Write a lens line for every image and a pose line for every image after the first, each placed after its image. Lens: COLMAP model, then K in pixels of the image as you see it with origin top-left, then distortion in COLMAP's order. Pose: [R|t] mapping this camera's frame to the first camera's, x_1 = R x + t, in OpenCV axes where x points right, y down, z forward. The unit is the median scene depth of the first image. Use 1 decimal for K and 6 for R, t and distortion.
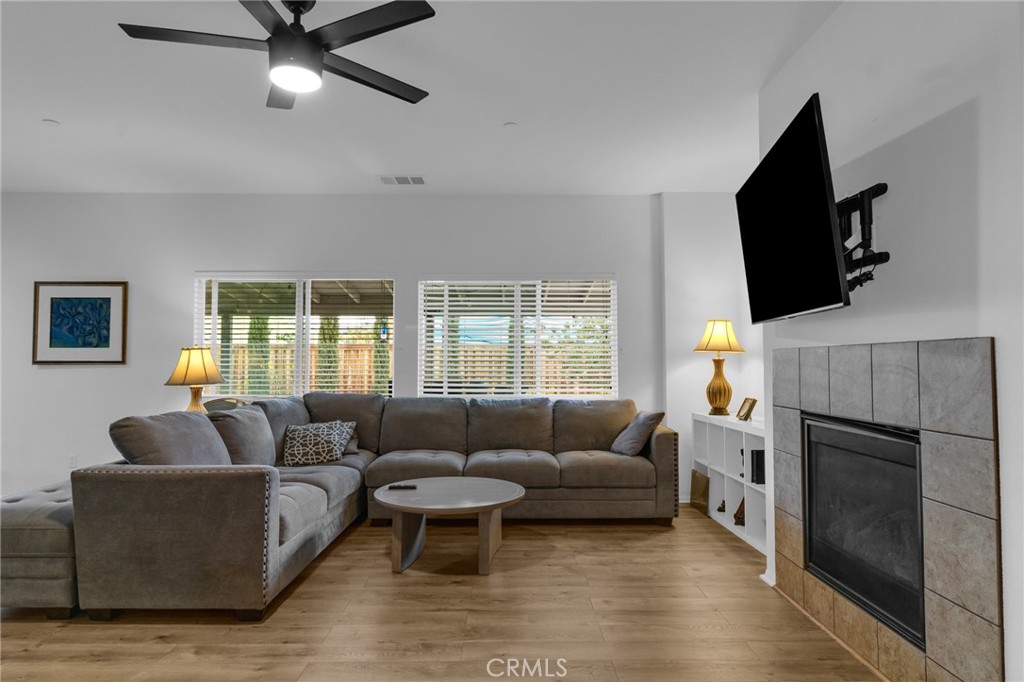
lens RADIAL K [[578.1, 0, 506.3], [0, 578.1, 343.7], [0, 0, 1]] dist [0.000208, -0.000810]
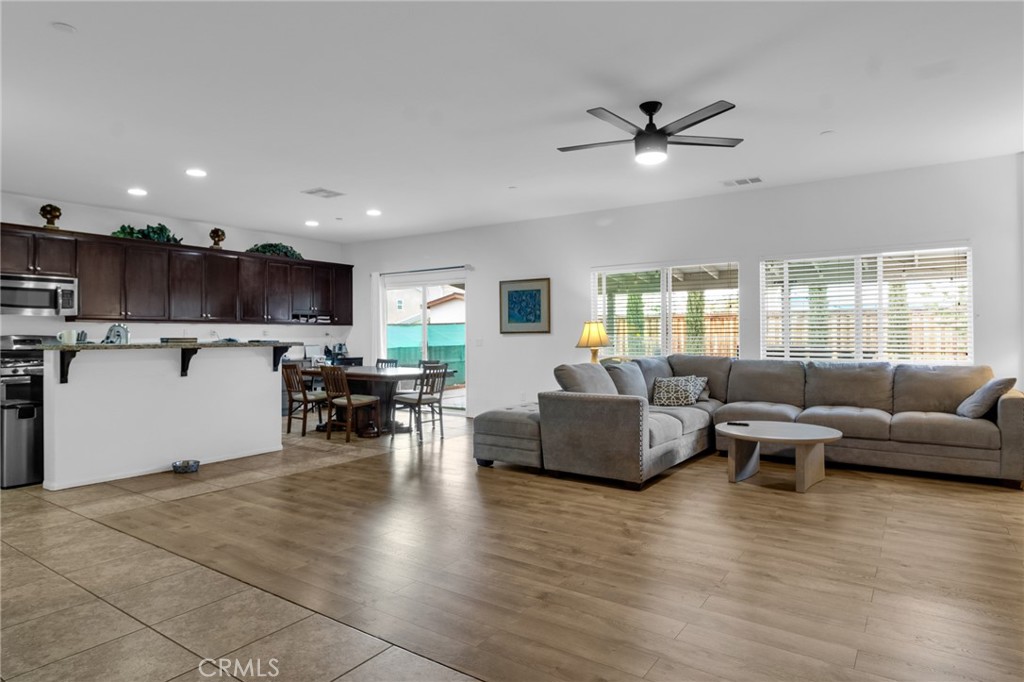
lens RADIAL K [[573.6, 0, 502.9], [0, 573.6, 324.3], [0, 0, 1]] dist [0.000537, -0.000560]
pose [[0.806080, -0.015573, -0.591601, 0.148876], [0.028564, 0.999512, 0.012609, -0.013013], [0.591116, -0.027063, 0.806132, -0.336691]]
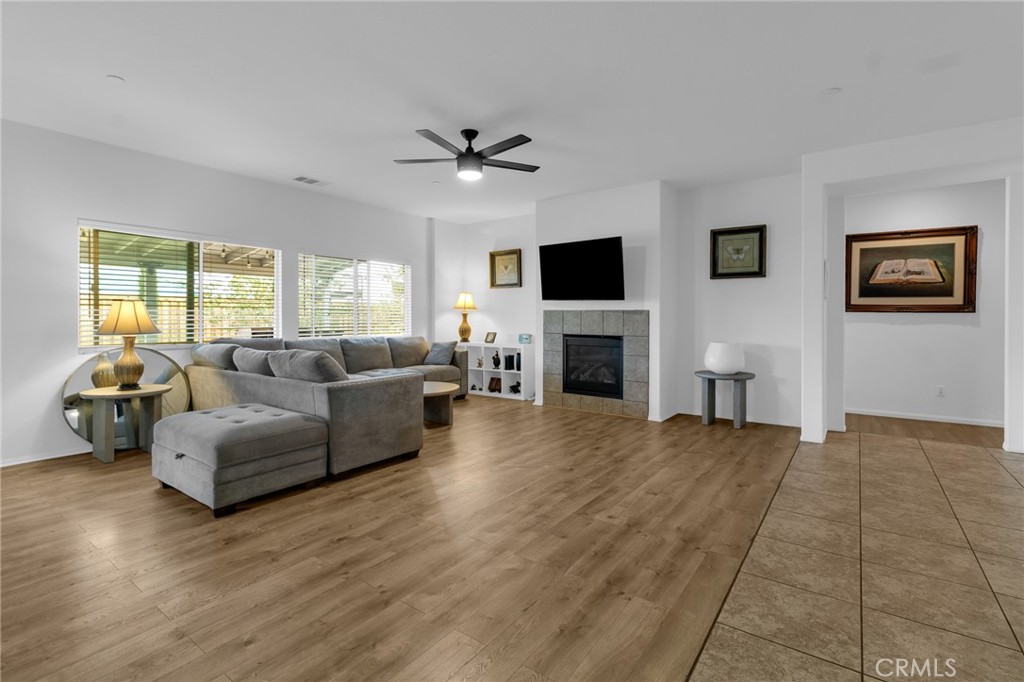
lens RADIAL K [[508.3, 0, 480.5], [0, 508.3, 316.0], [0, 0, 1]] dist [0.002573, 0.000841]
pose [[0.607365, 0.002271, 0.794420, -1.038394], [-0.033502, 0.999179, 0.022758, -0.005341], [-0.793716, -0.040437, 0.606943, -0.077975]]
